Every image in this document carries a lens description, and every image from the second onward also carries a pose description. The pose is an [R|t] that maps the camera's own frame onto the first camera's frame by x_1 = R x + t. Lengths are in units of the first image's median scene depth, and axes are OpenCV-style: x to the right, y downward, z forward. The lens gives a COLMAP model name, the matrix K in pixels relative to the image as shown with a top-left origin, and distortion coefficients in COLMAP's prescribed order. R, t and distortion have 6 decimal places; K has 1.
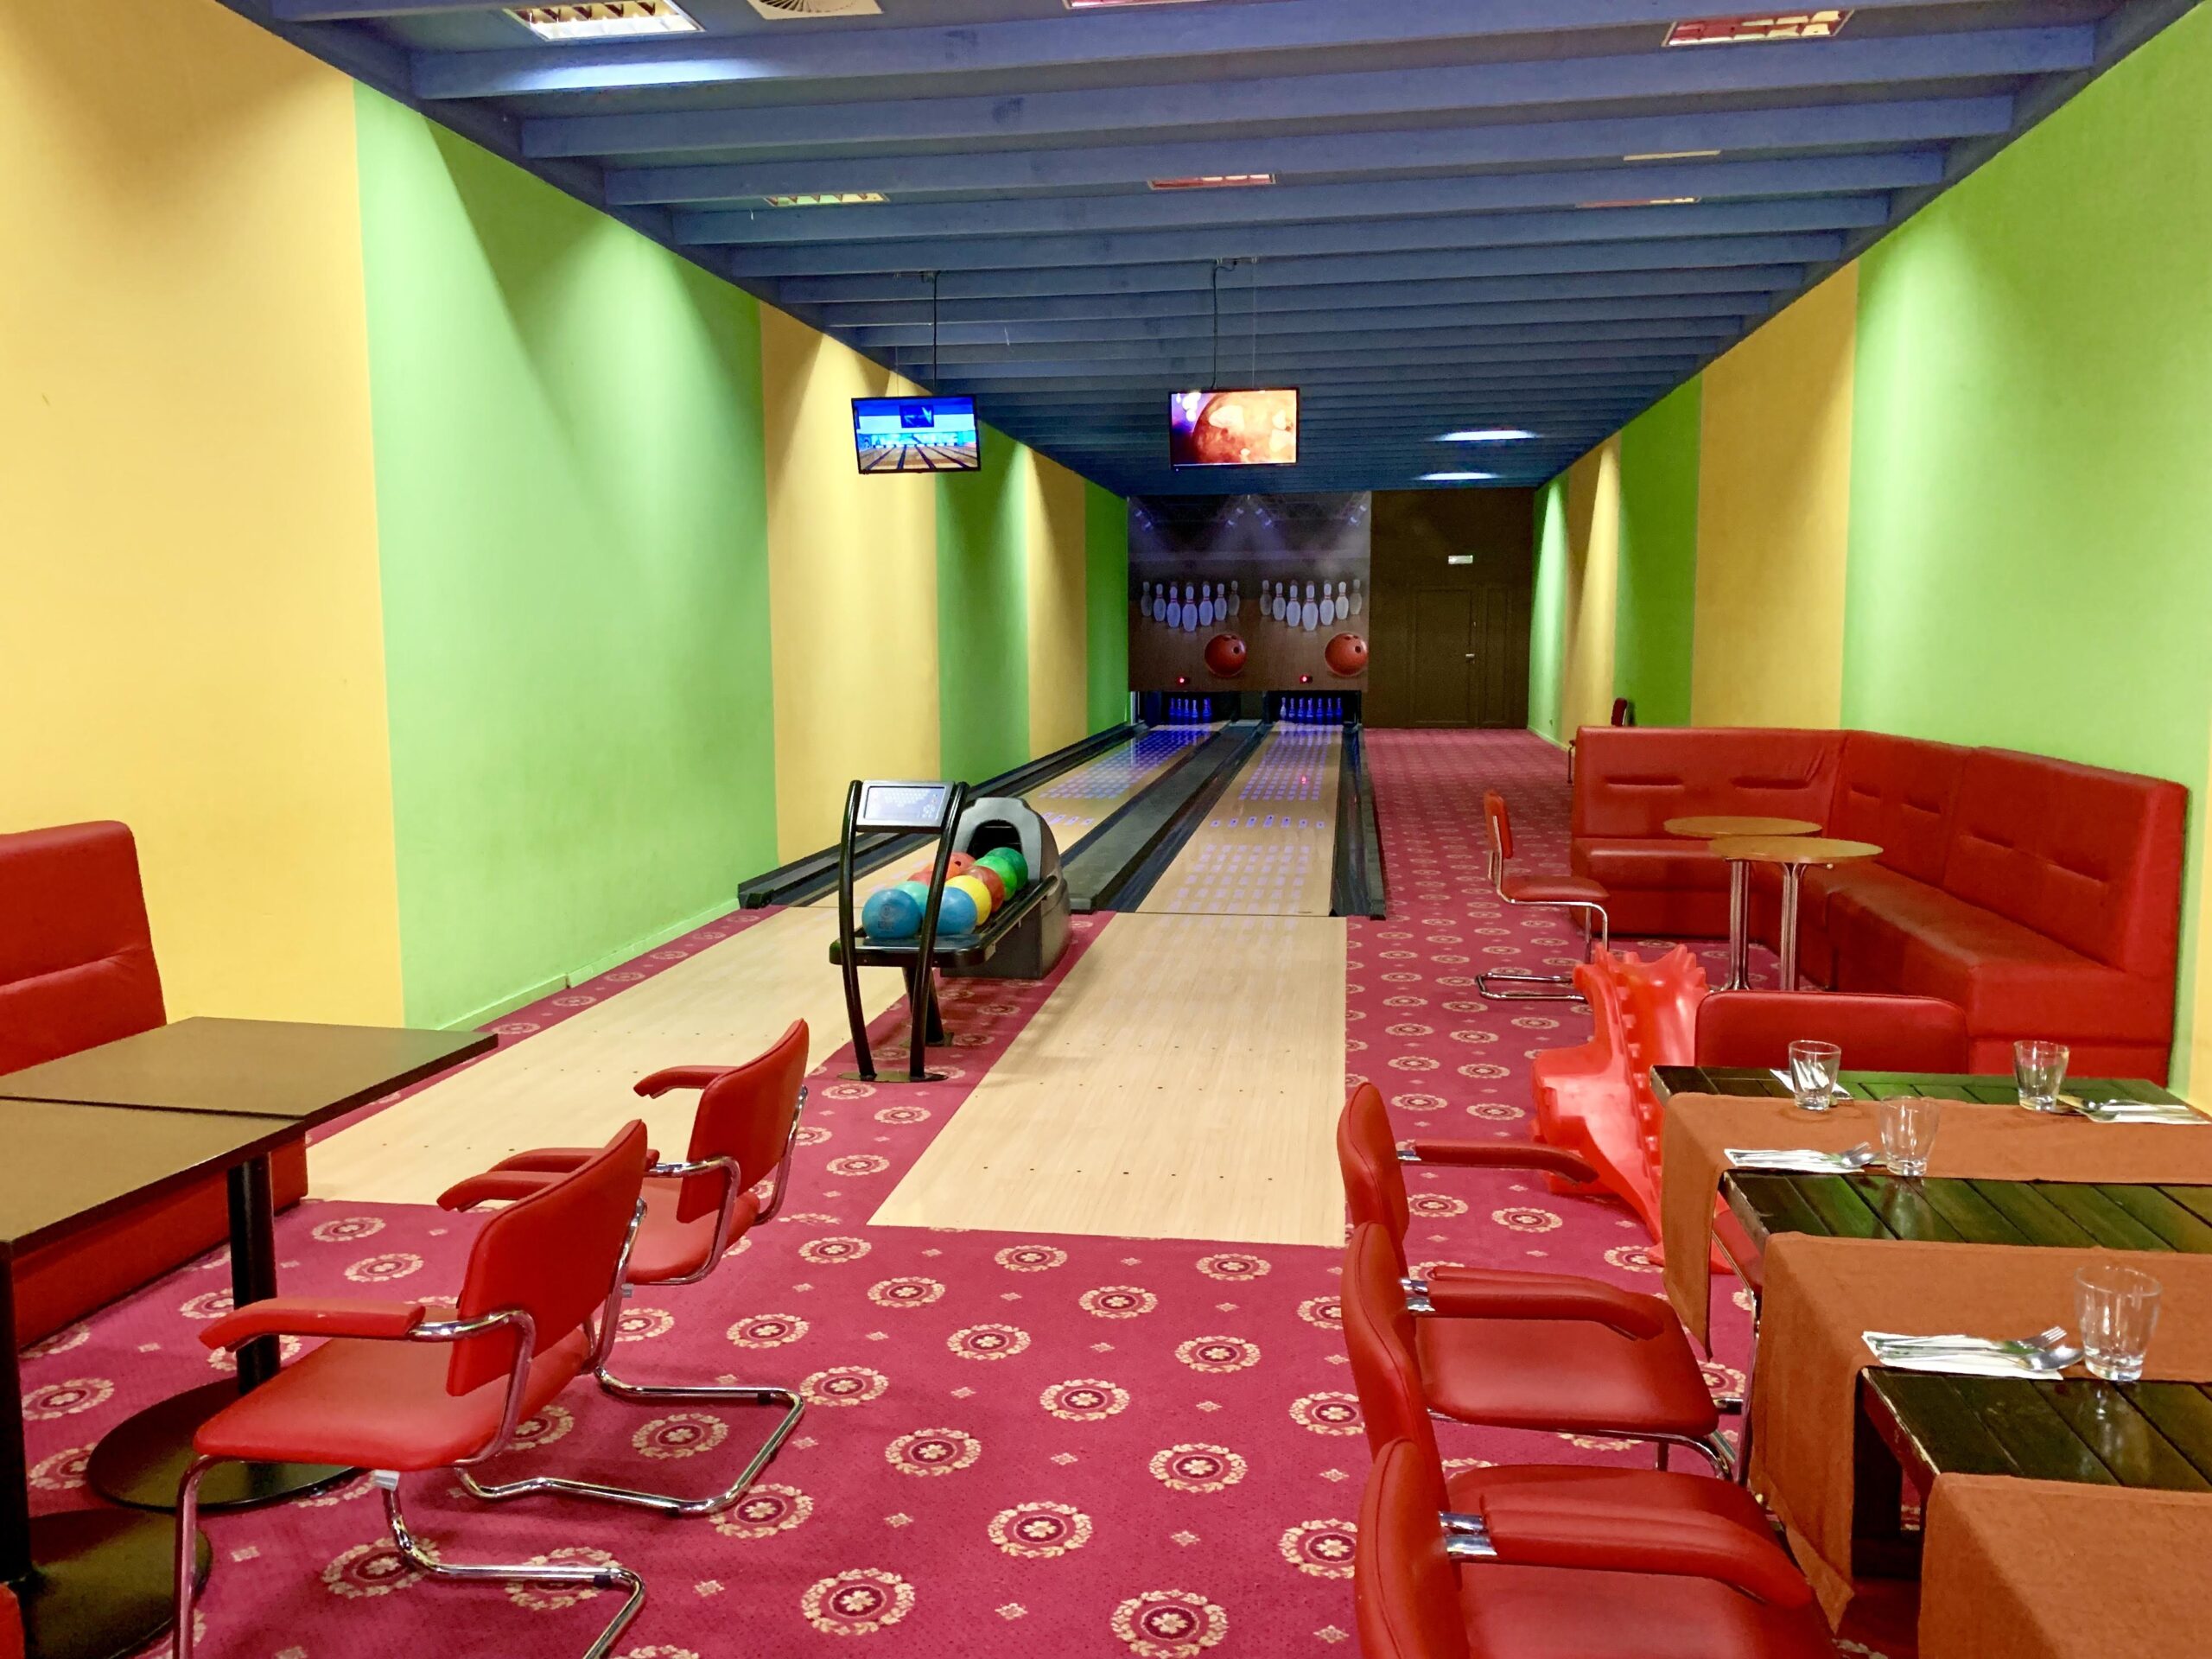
lens RADIAL K [[1694.5, 0, 1106.0], [0, 1694.5, 829.5], [0, 0, 1]] dist [0.006914, -0.062019]
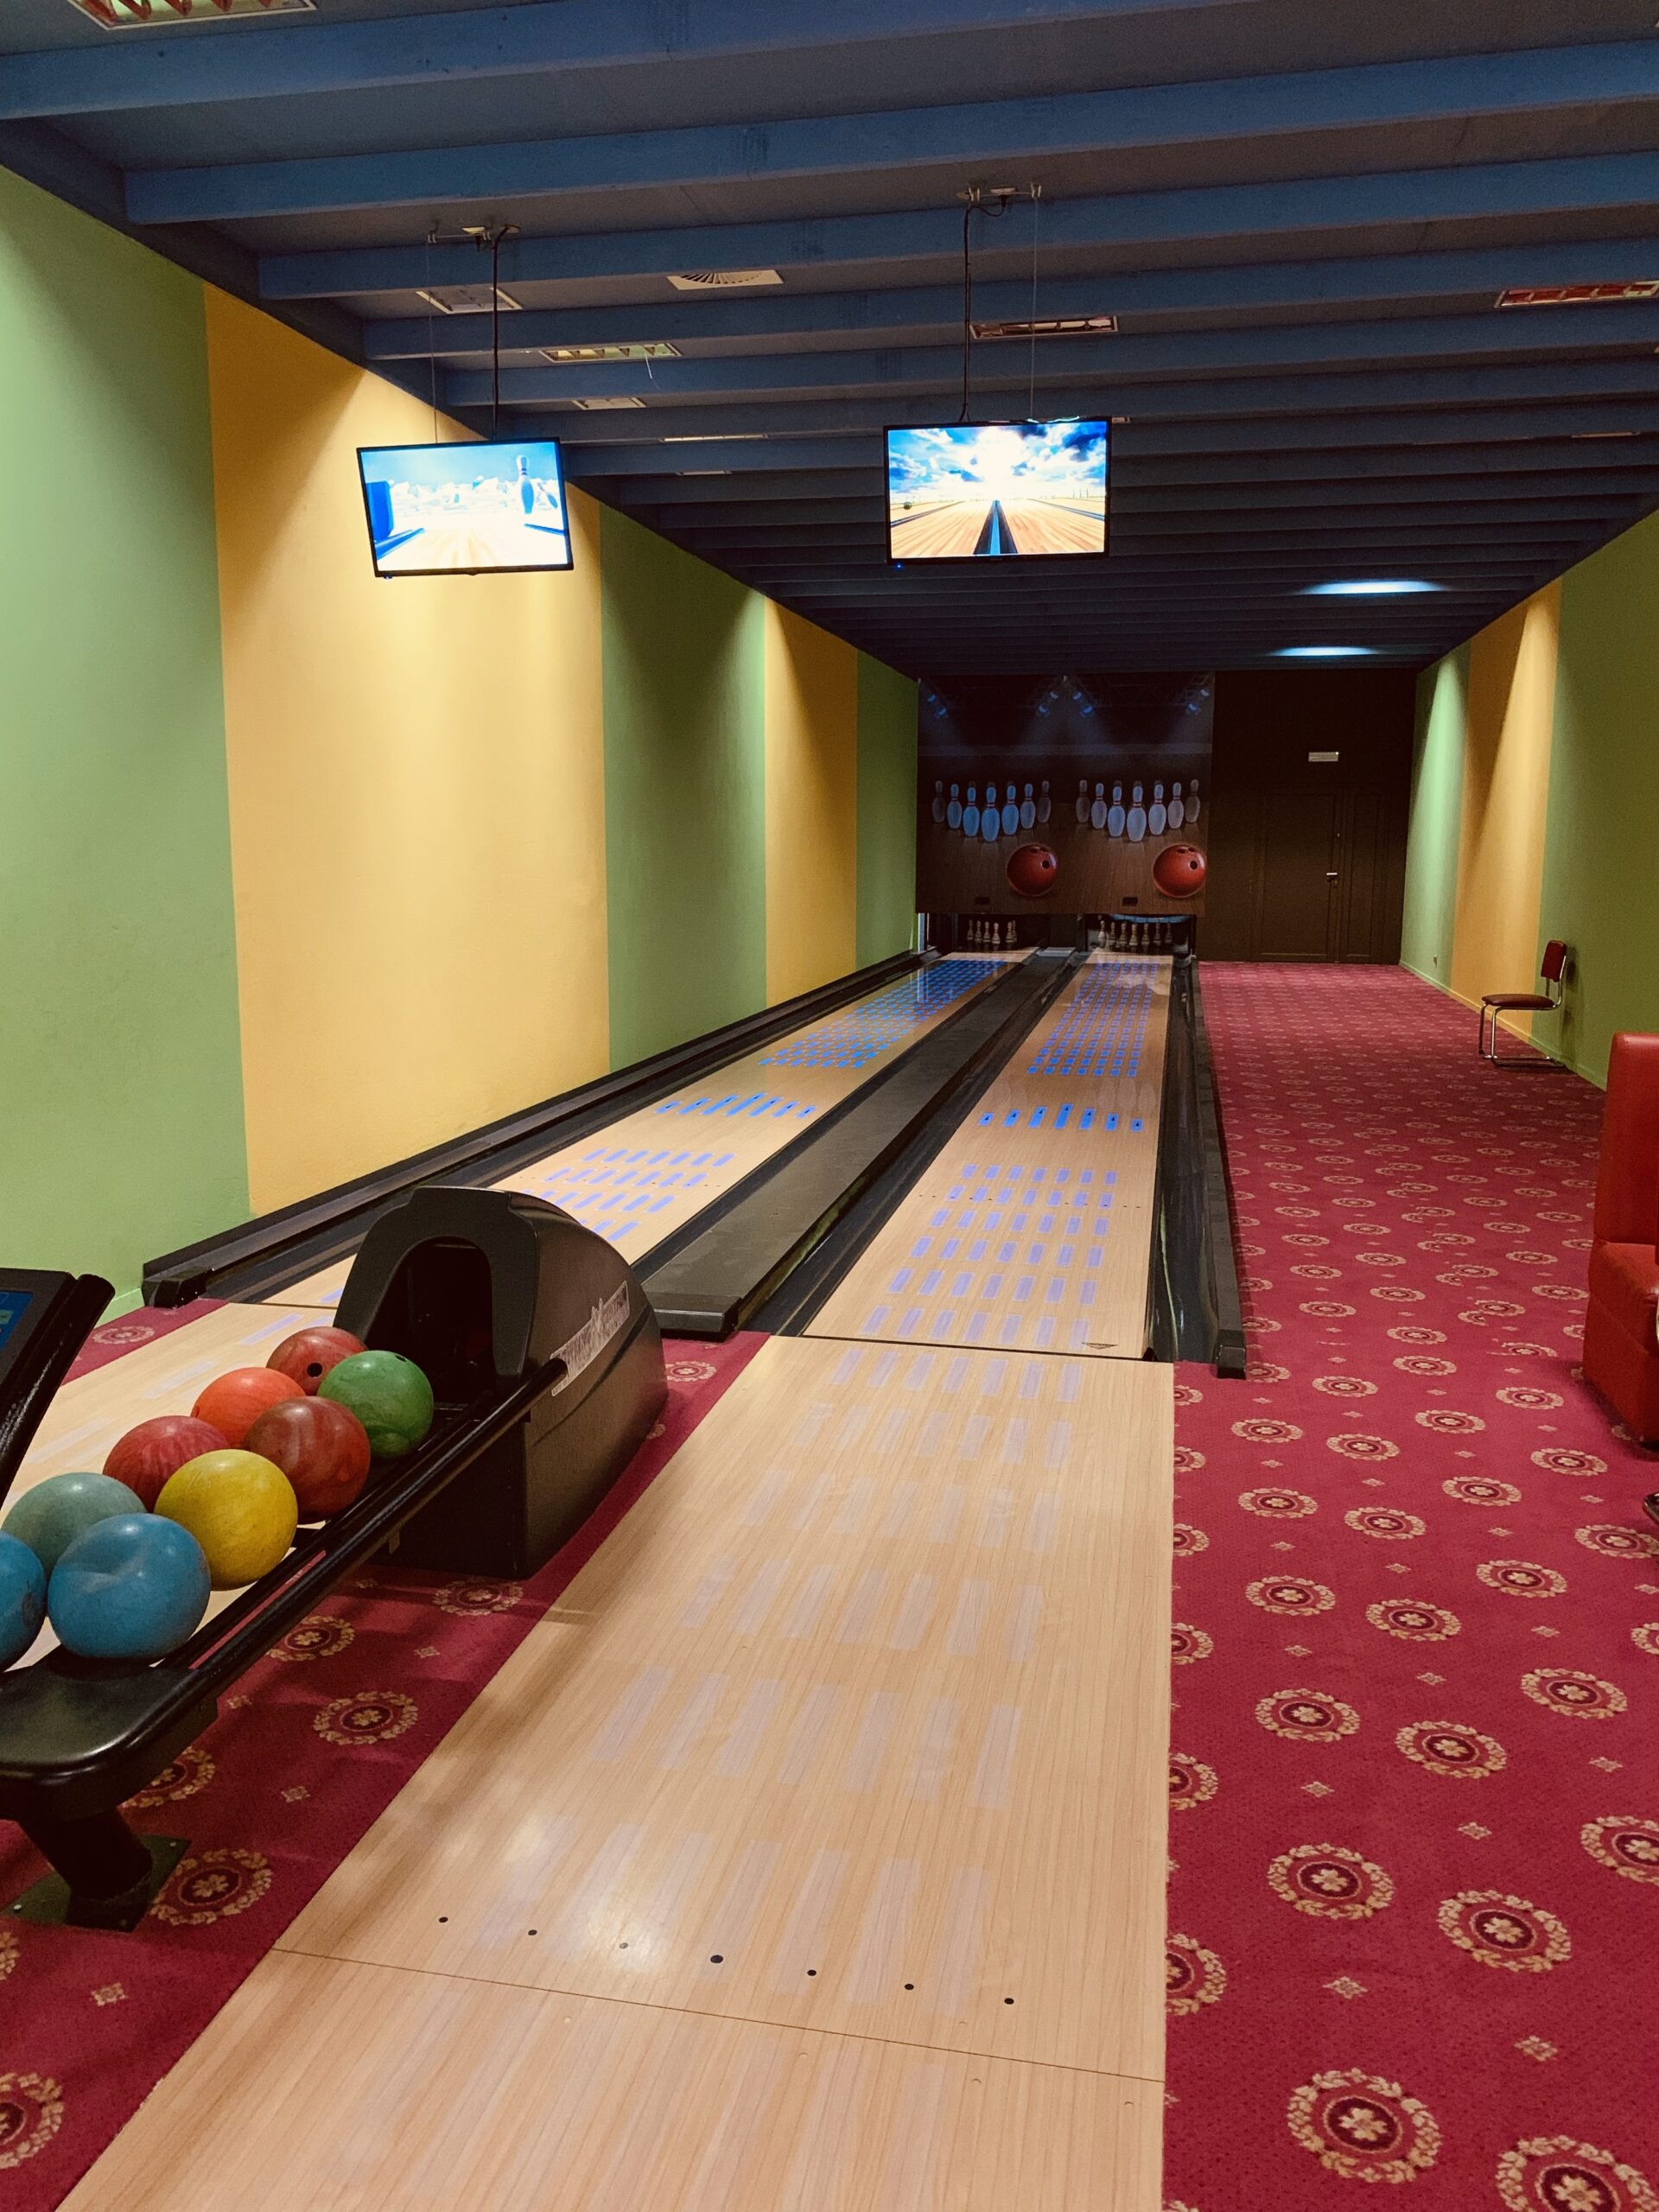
lens RADIAL K [[1694.5, 0, 829.5], [0, 1694.5, 1106.0], [0, 0, 1]] dist [0.006914, -0.062019]
pose [[0.998103, 0.020036, -0.058211, 0.023715], [-0.017671, 0.999008, 0.040866, -0.021450], [0.058972, -0.039759, 0.997468, 0.174881]]
